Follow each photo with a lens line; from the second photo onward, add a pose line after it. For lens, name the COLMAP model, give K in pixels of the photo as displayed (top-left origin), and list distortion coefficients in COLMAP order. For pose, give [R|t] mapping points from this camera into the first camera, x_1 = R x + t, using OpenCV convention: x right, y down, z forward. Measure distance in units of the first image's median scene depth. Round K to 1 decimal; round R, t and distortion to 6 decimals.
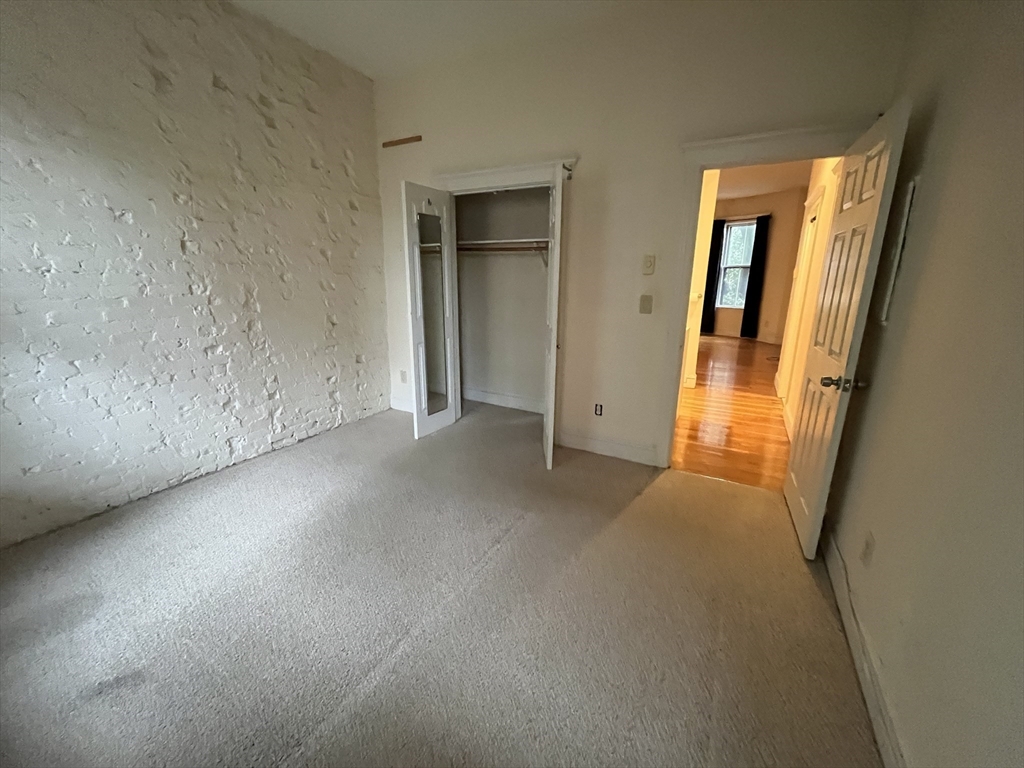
lens RADIAL K [[408.2, 0, 511.7], [0, 408.2, 381.4], [0, 0, 1]] dist [-0.008032, -0.000175]
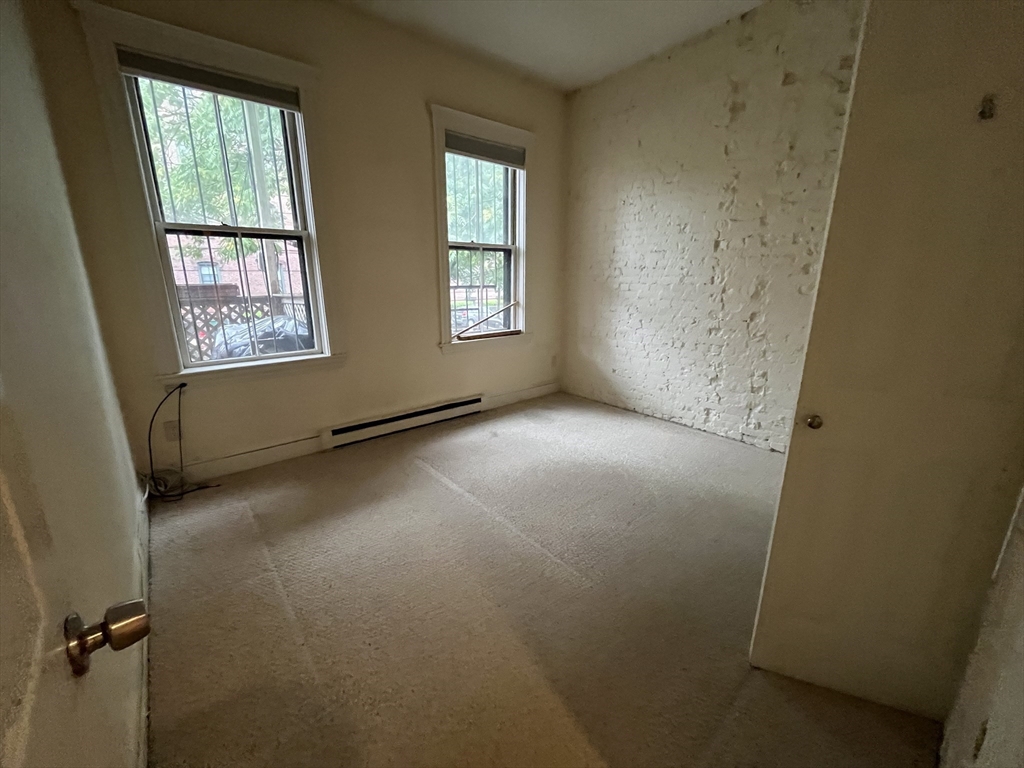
lens RADIAL K [[408.2, 0, 511.7], [0, 408.2, 381.4], [0, 0, 1]] dist [-0.008032, -0.000175]
pose [[-0.350993, 0.225024, -0.908938, 0.584411], [-0.232016, 0.919526, 0.317240, -0.182117], [0.907178, 0.322237, -0.270537, 0.824325]]
